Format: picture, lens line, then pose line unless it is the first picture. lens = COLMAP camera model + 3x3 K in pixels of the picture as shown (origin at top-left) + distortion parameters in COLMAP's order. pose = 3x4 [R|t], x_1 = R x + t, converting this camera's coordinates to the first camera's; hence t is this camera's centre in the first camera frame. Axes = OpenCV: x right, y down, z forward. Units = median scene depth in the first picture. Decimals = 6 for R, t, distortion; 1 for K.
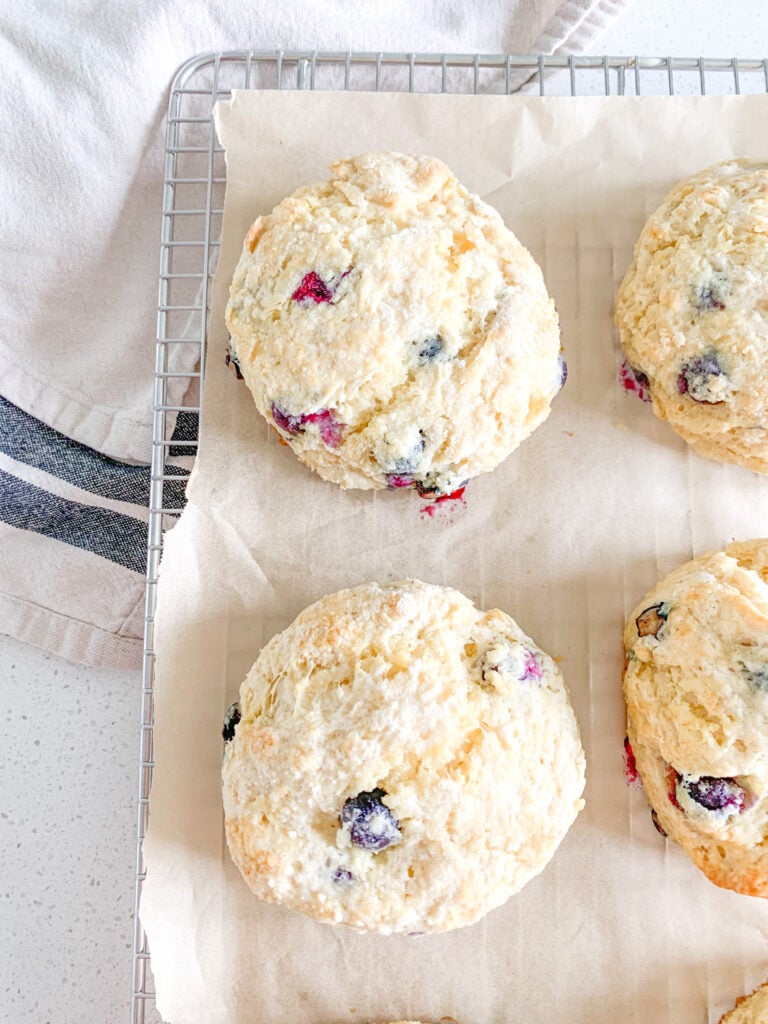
lens RADIAL K [[770.3, 0, 384.0], [0, 770.3, 512.0], [0, 0, 1]] dist [0.002950, -0.007635]
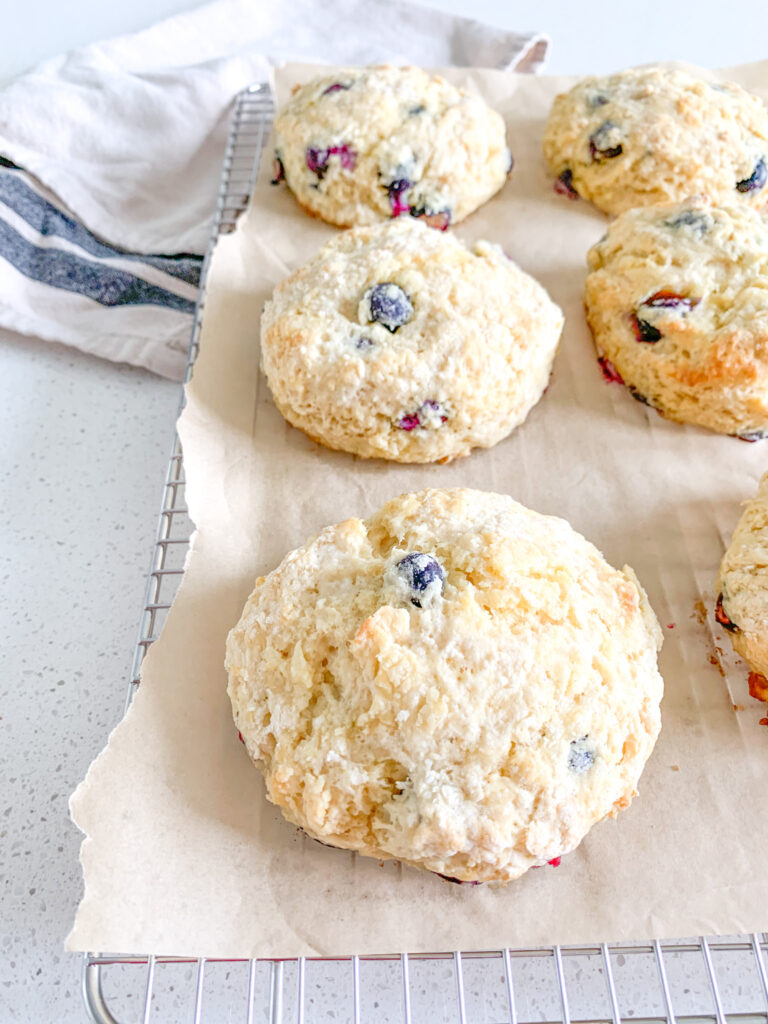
lens RADIAL K [[762.7, 0, 384.0], [0, 762.7, 512.0], [0, 0, 1]] dist [0.156637, -0.386028]
pose [[0.999489, -0.023932, 0.021168, -0.054678], [0.031322, 0.864666, -0.501369, 1.282924], [-0.006305, 0.501776, 0.864974, 0.116393]]
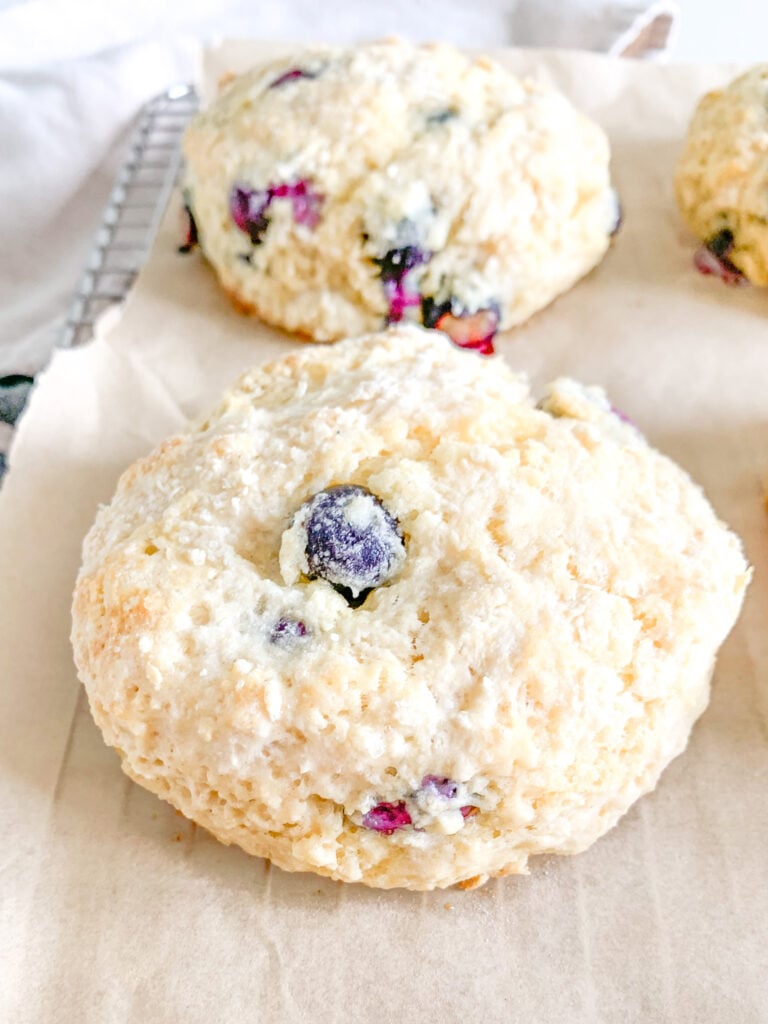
lens RADIAL K [[965.5, 0, 340.6], [0, 965.5, 644.6], [0, 0, 1]] dist [0.137072, -0.353326]
pose [[0.998935, 0.008840, -0.045285, 0.009799], [-0.030661, 0.860603, -0.508352, 0.801988], [0.034479, 0.509199, 0.859958, 0.460013]]
